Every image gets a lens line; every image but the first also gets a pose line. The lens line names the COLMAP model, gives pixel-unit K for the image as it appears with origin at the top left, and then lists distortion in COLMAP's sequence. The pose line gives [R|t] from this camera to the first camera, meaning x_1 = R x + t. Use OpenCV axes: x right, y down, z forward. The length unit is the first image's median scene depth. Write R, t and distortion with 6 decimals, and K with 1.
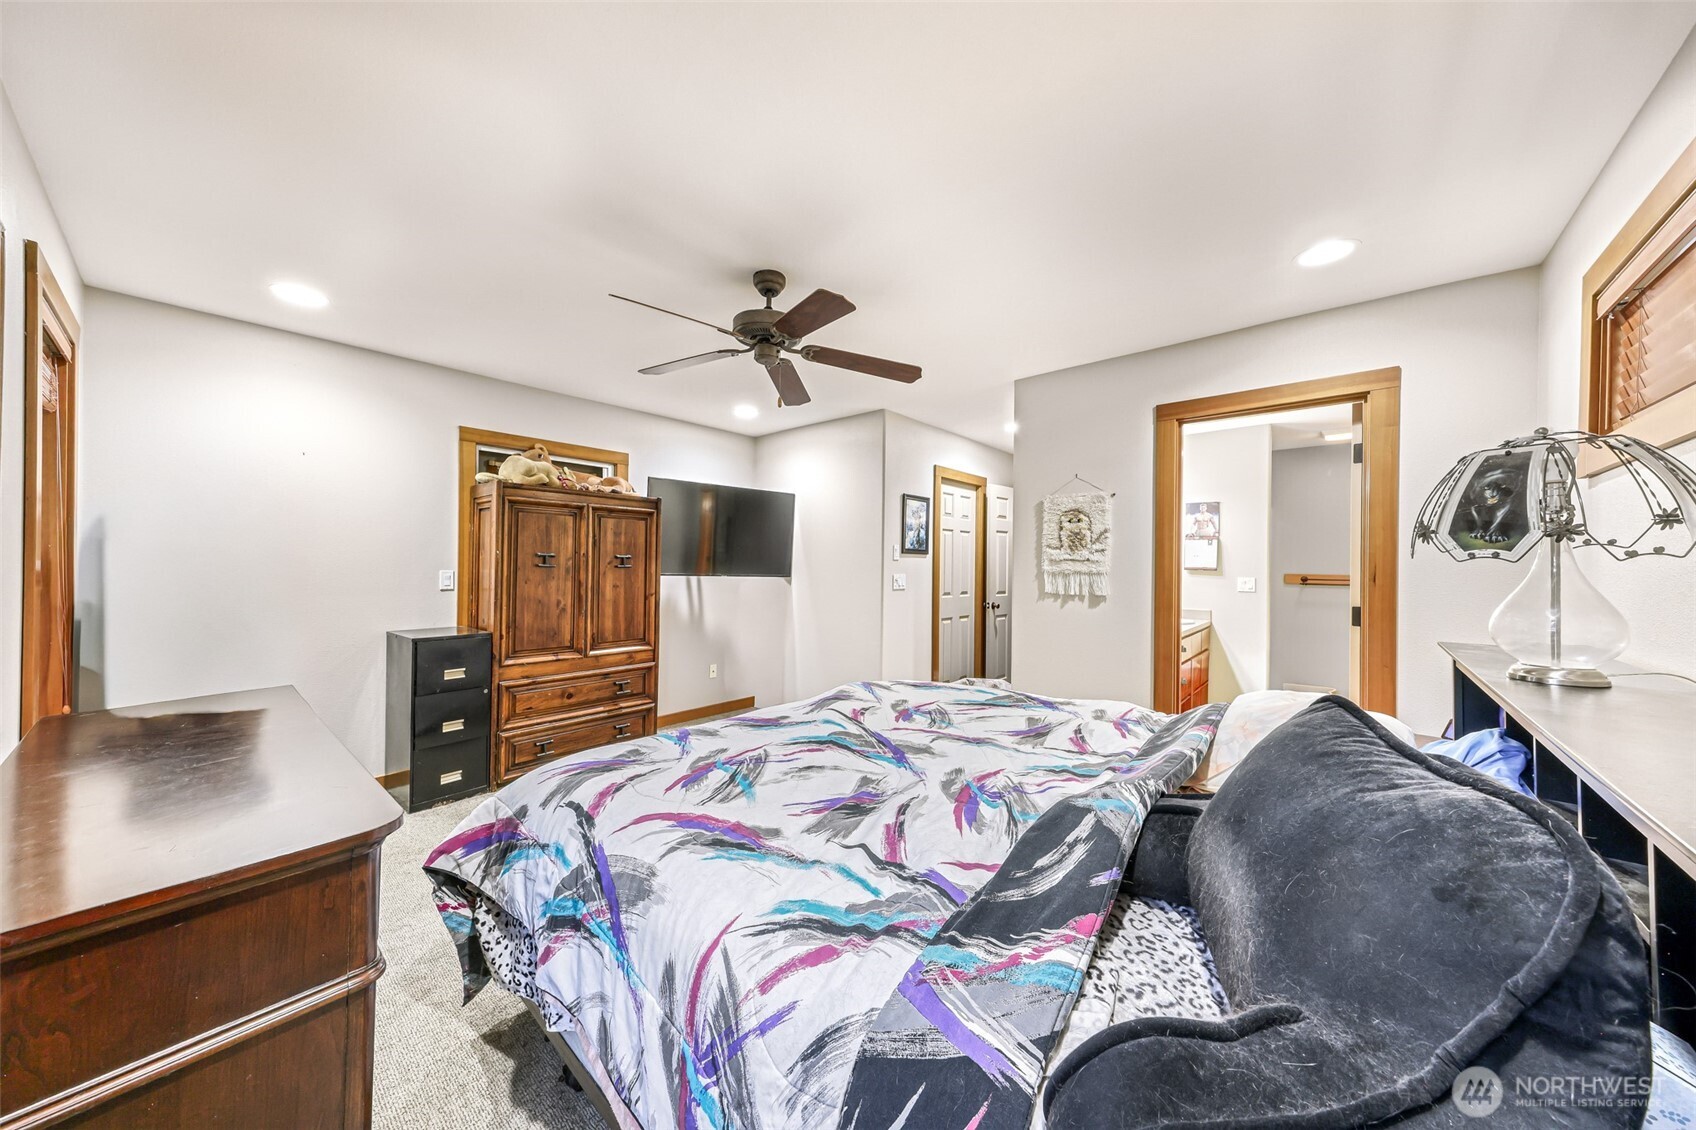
lens RADIAL K [[569.3, 0, 845.4], [0, 569.3, 567.3], [0, 0, 1]] dist [0.000097, 0.000005]
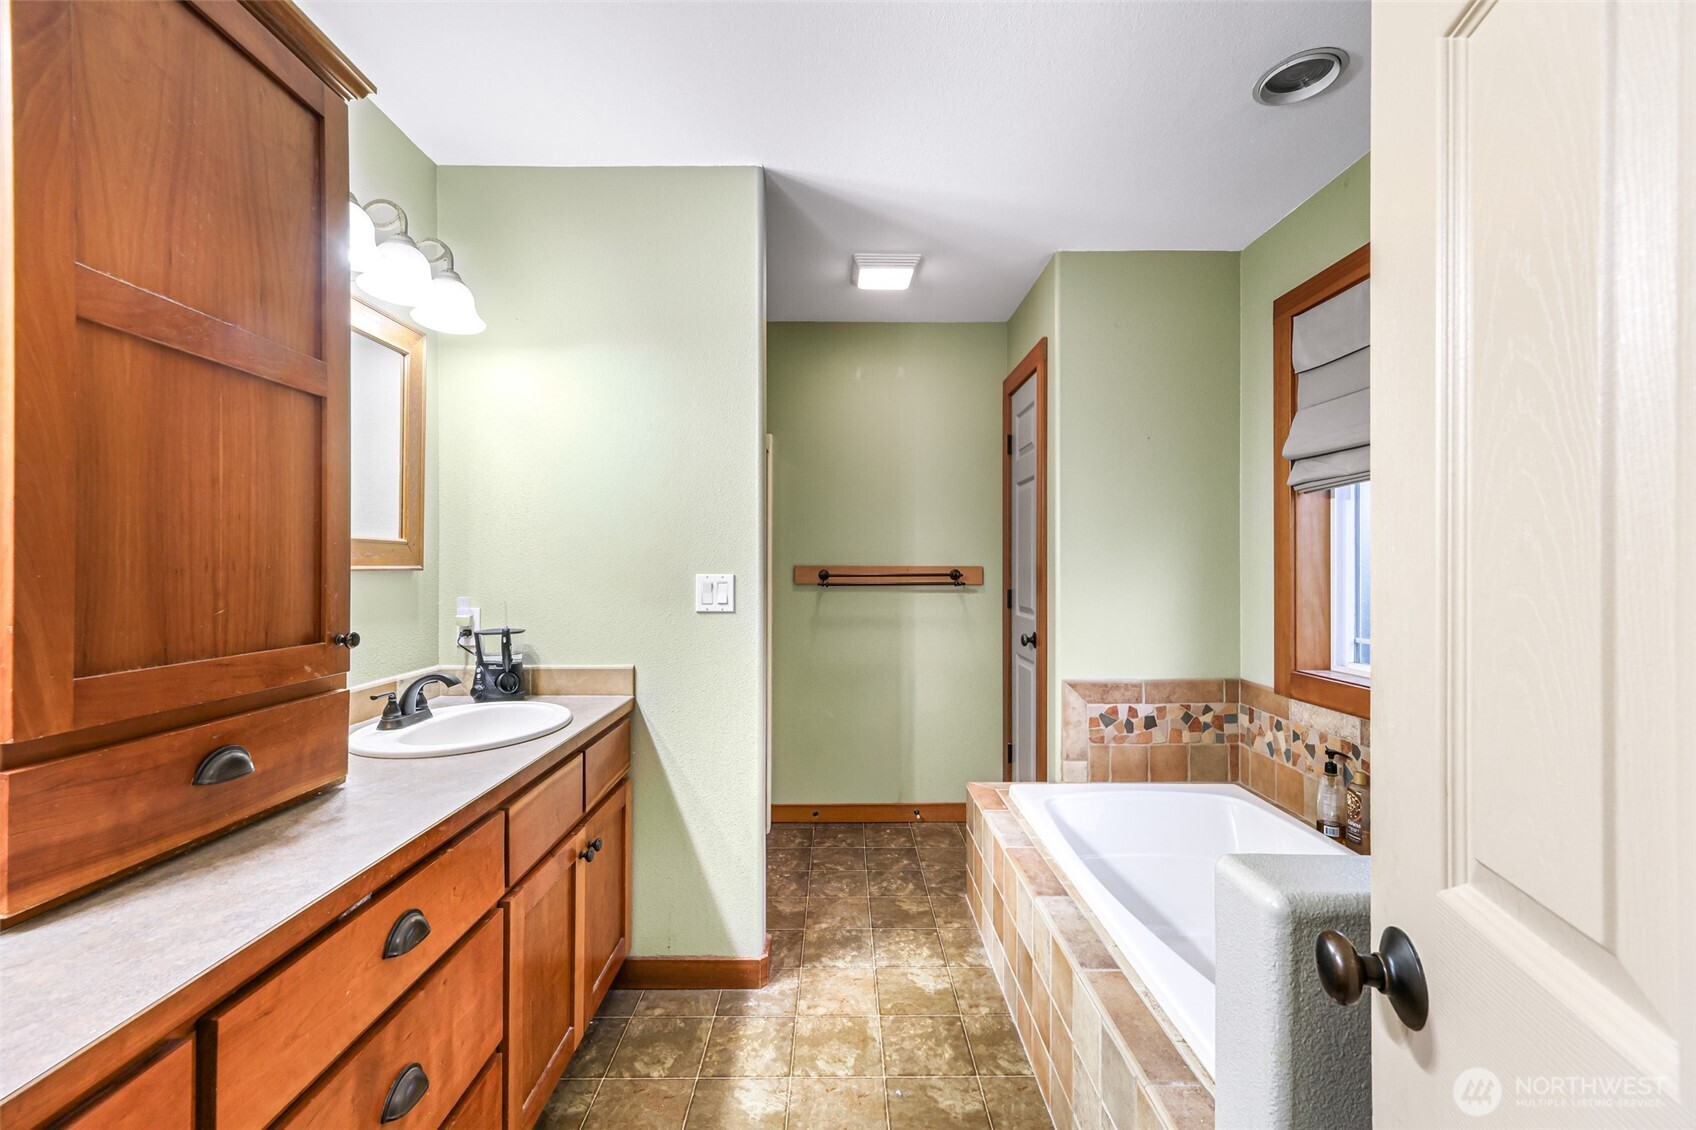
lens RADIAL K [[729.1, 0, 848.3], [0, 729.1, 558.9], [0, 0, 1]] dist [0.000231, 0.000013]
pose [[0.748642, -0.007588, 0.662931, 0.391618], [0.007138, 0.999969, 0.003385, 0.004041], [-0.662936, 0.002198, 0.748673, 0.498759]]
